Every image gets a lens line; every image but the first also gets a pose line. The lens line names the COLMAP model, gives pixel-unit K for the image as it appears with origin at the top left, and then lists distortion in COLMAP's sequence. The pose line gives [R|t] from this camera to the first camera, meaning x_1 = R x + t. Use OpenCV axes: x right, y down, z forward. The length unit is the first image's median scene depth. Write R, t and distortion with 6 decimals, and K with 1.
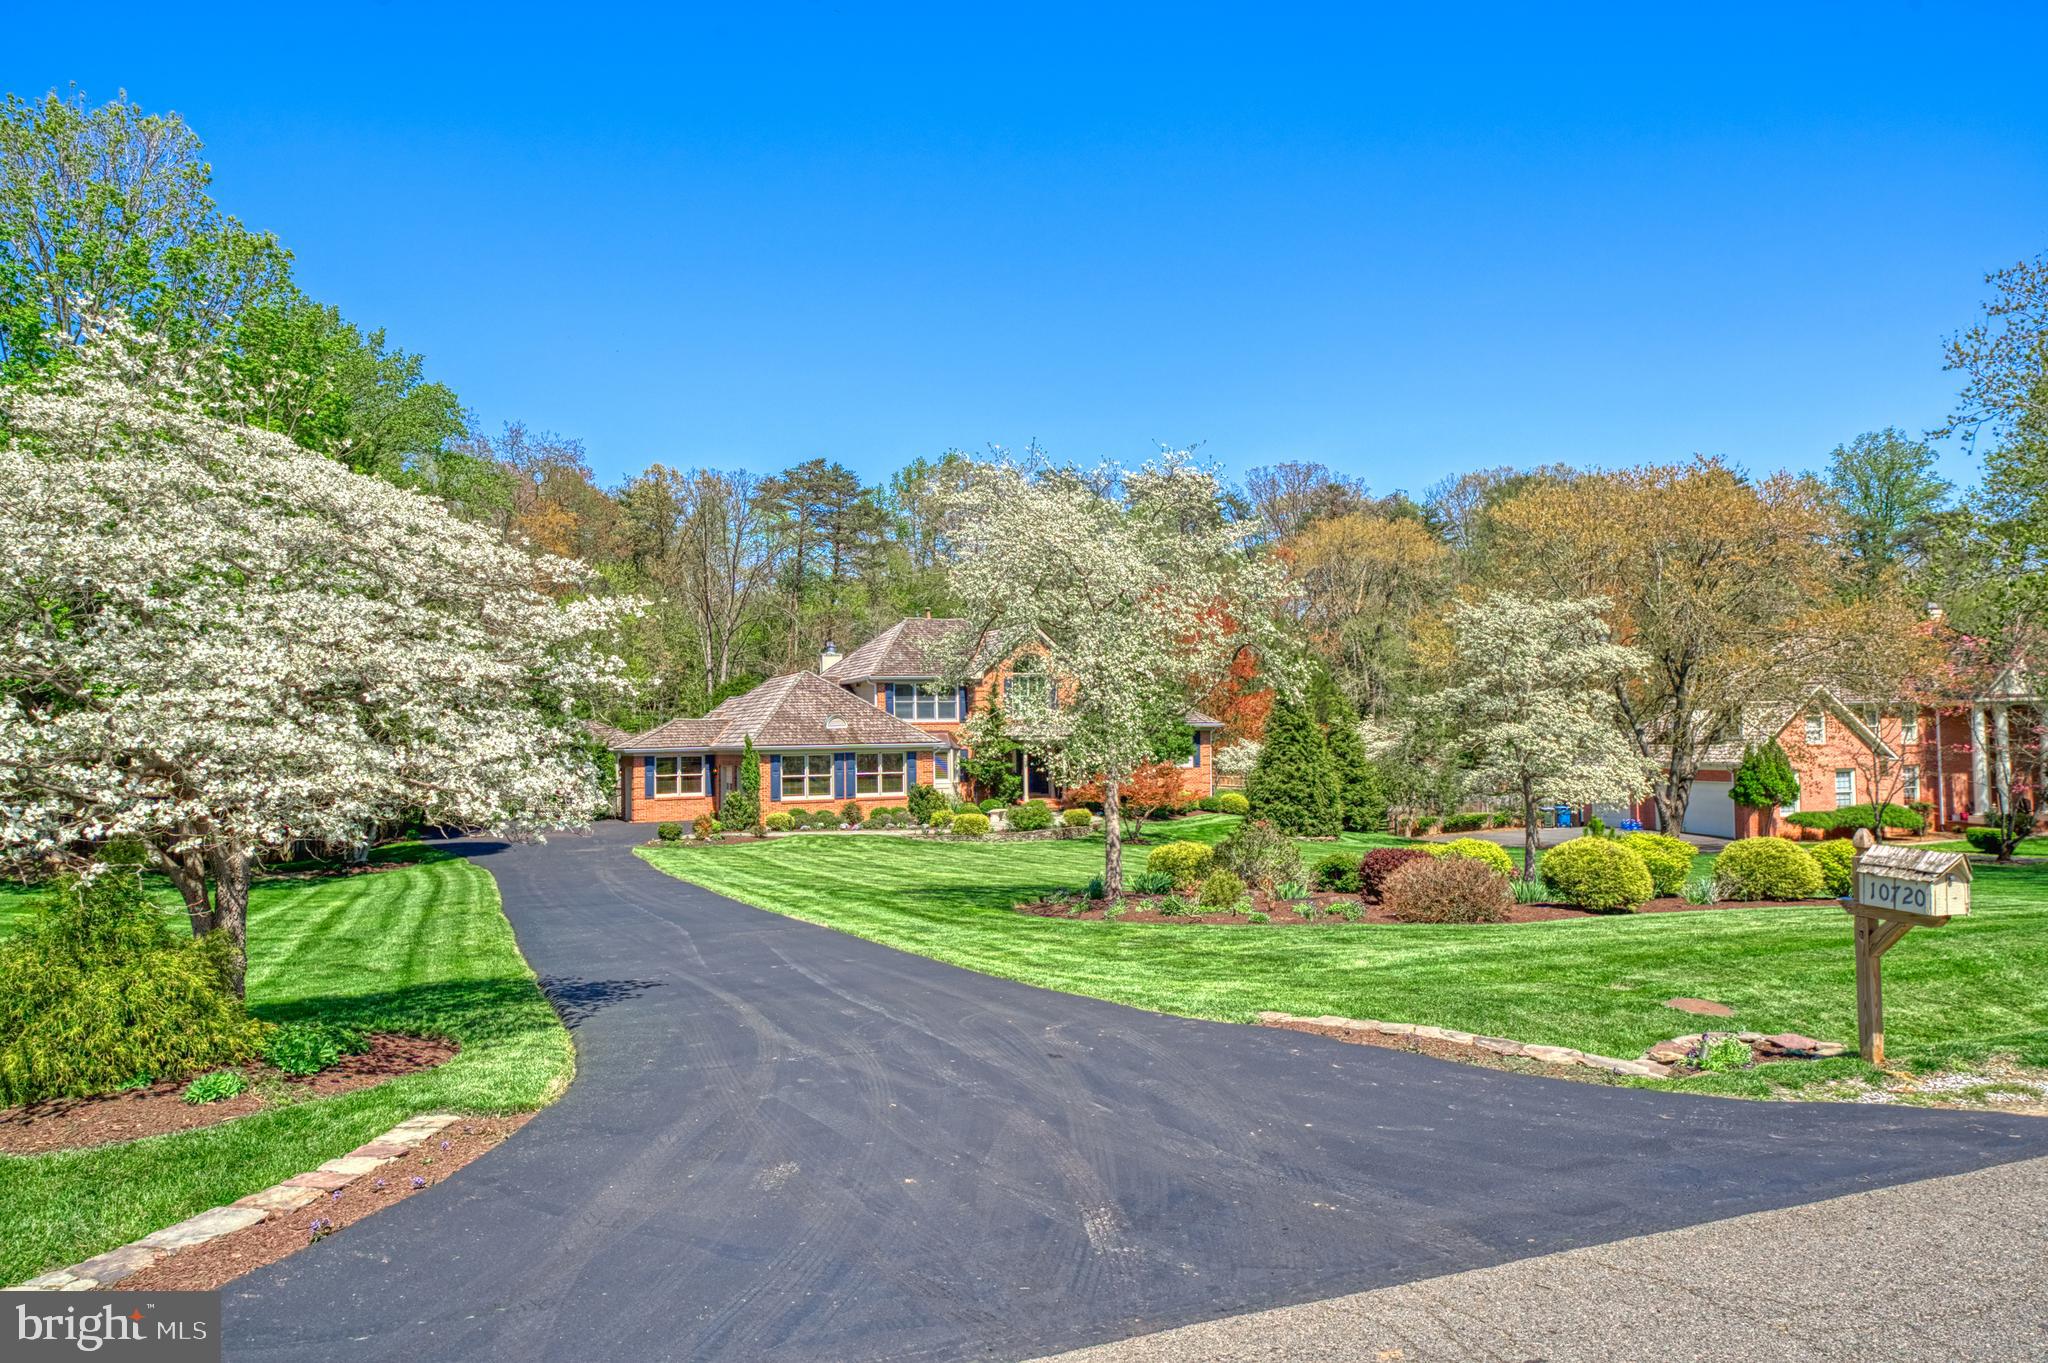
lens RADIAL K [[1433.5, 0, 1018.9], [0, 1433.5, 686.3], [0, 0, 1]] dist [0.001519, -0.000092]
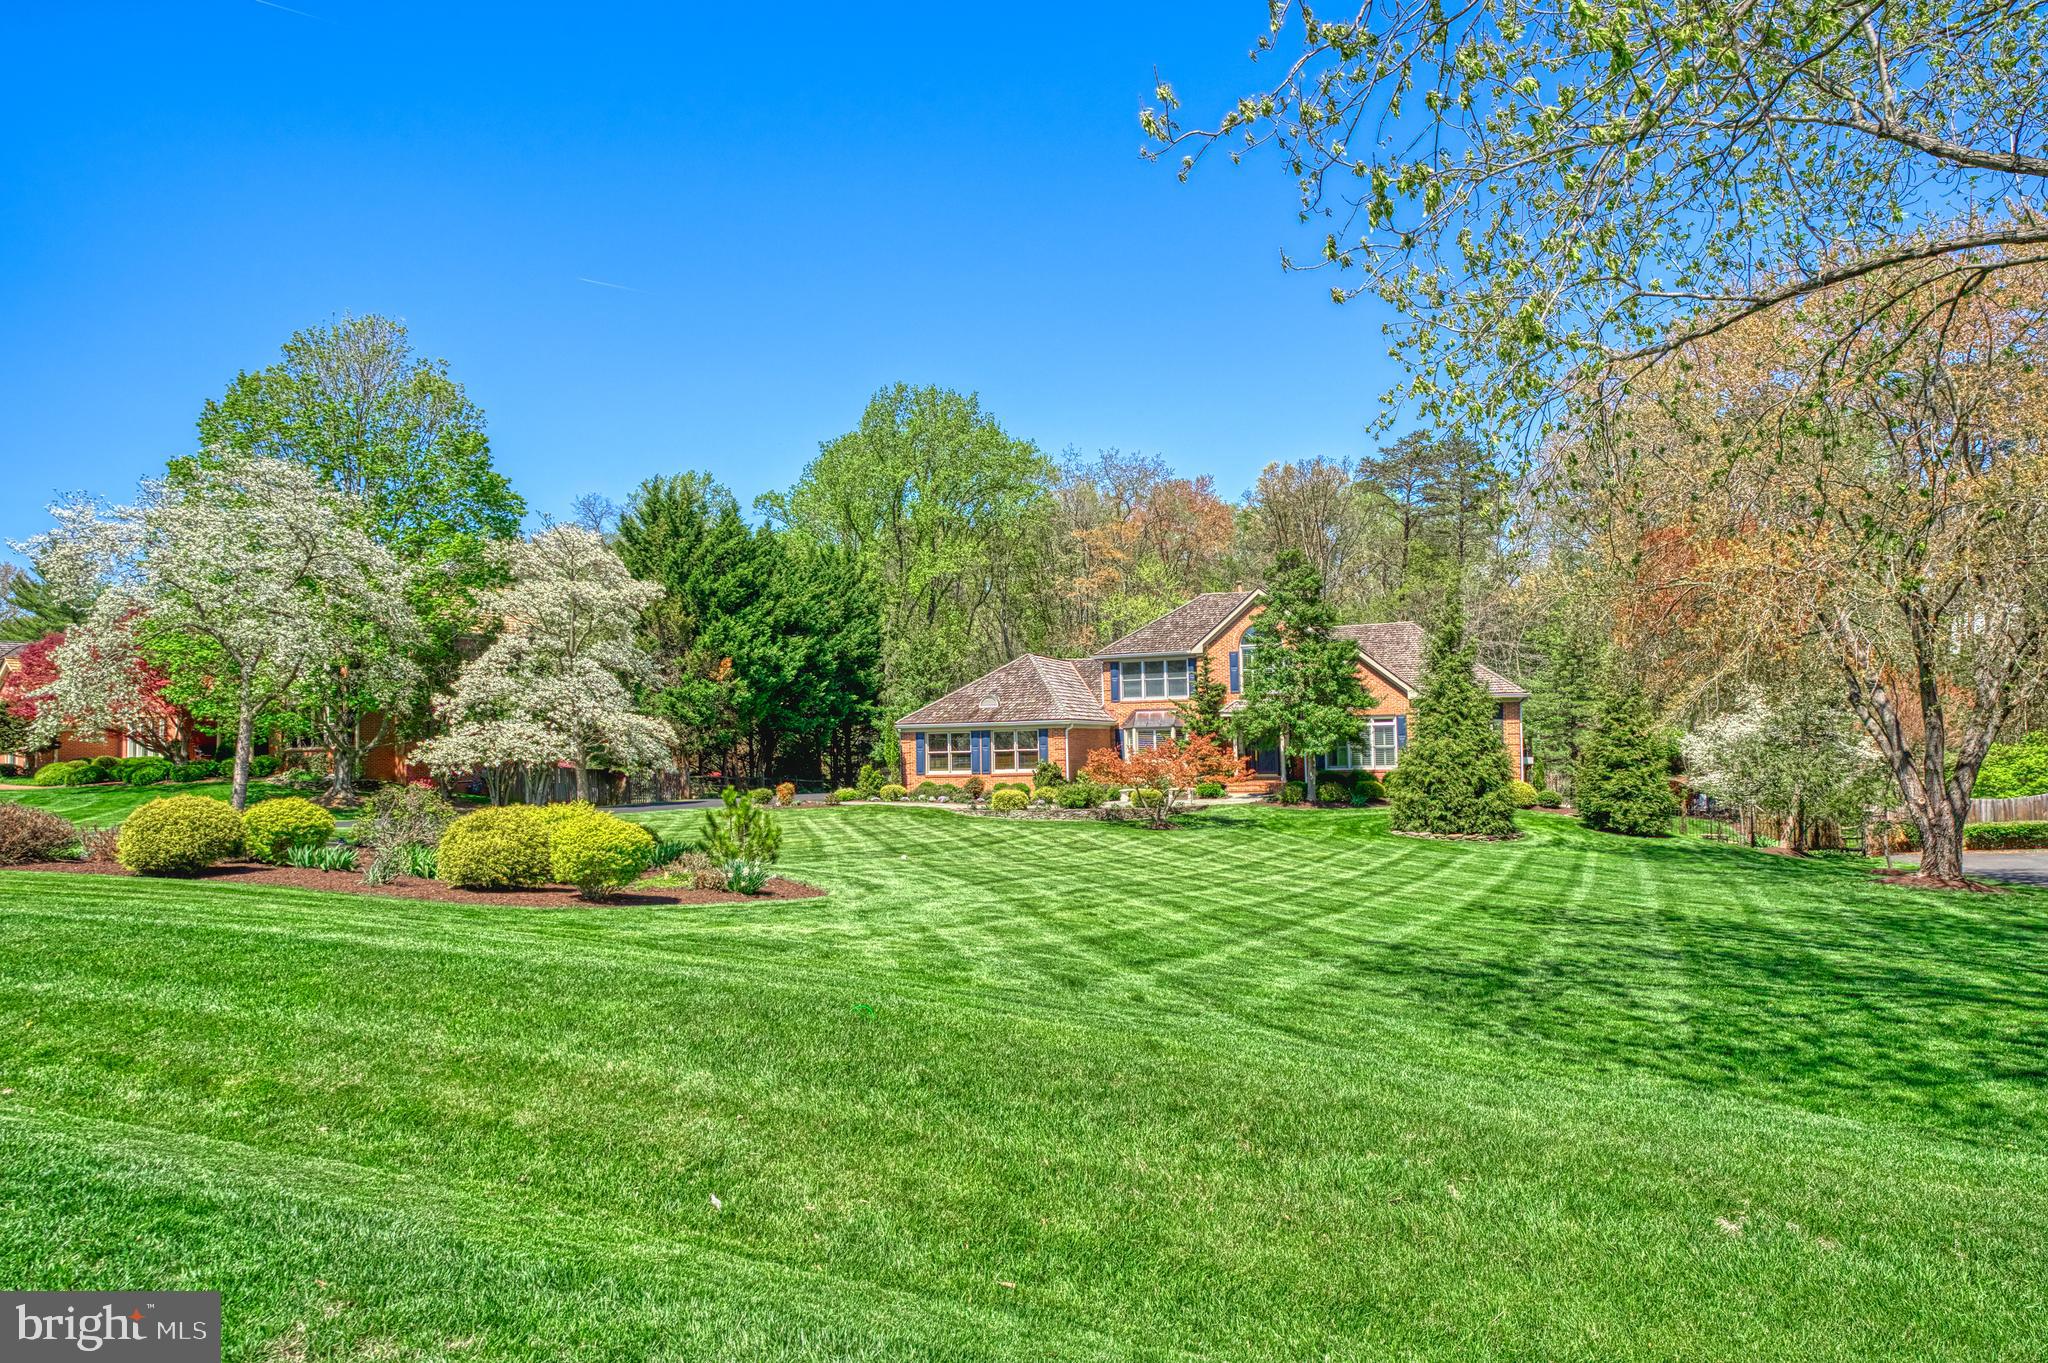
lens RADIAL K [[1266.8, 0, 1026.7], [0, 1266.8, 682.4], [0, 0, 1]] dist [-0.000074, 0.000069]
pose [[0.700957, -0.030762, -0.712540, 0.498504], [0.037256, 0.999285, -0.006492, 0.016653], [0.712230, -0.021996, 0.701601, 0.335563]]
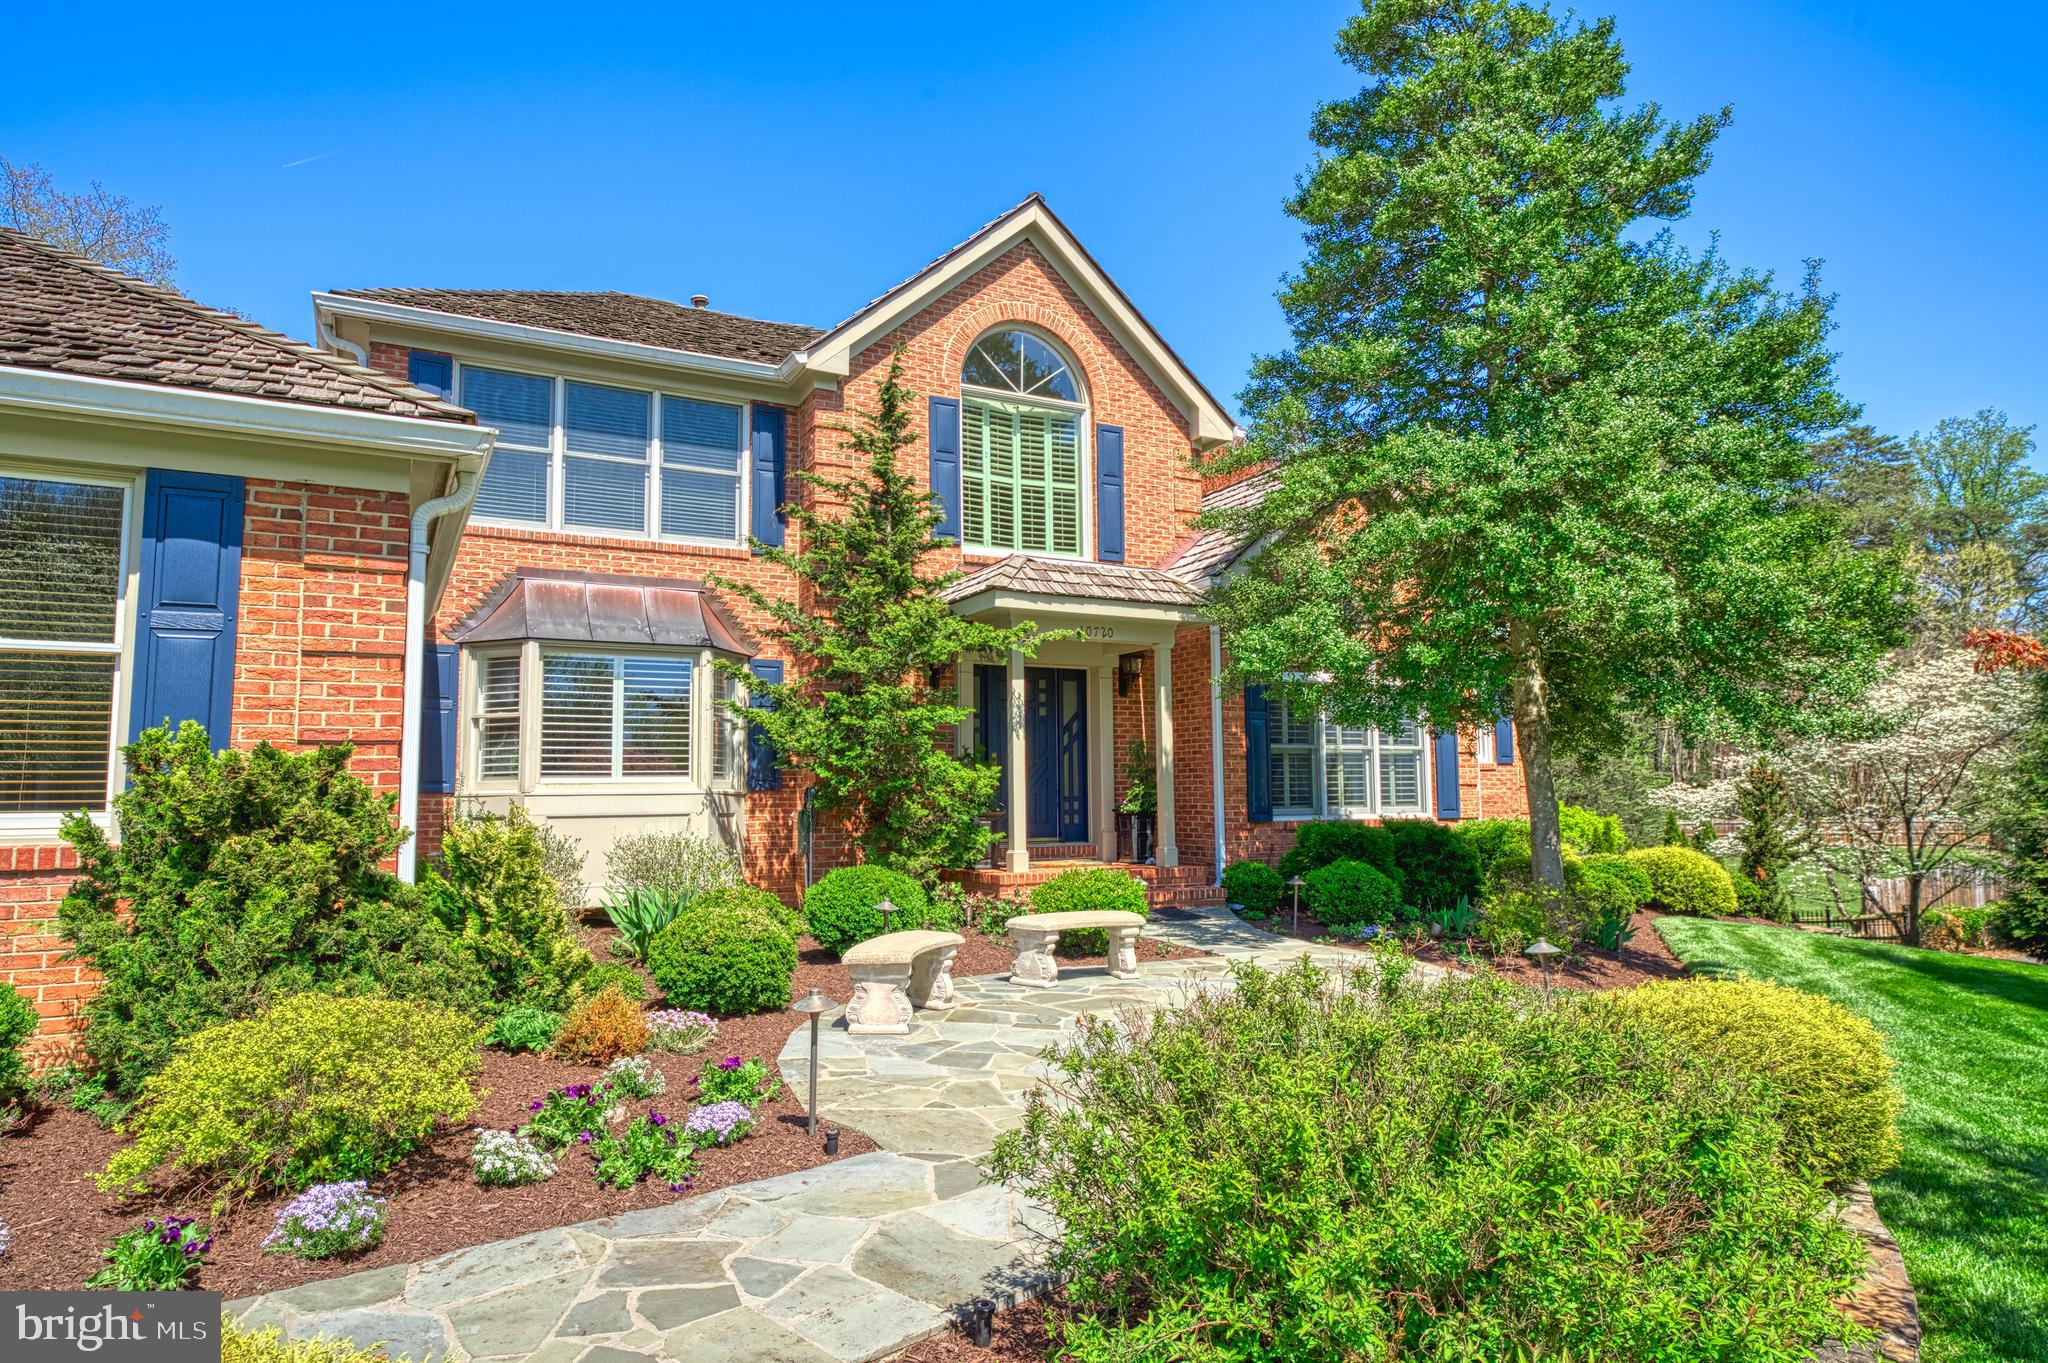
lens RADIAL K [[1208.6, 0, 1027.6], [0, 1208.6, 678.4], [0, 0, 1]] dist [-0.001143, -0.000131]
pose [[0.996080, 0.014379, 0.087286, -0.011453], [-0.008376, 0.997599, -0.068746, 0.062803], [-0.088065, 0.067745, 0.993808, 0.808525]]
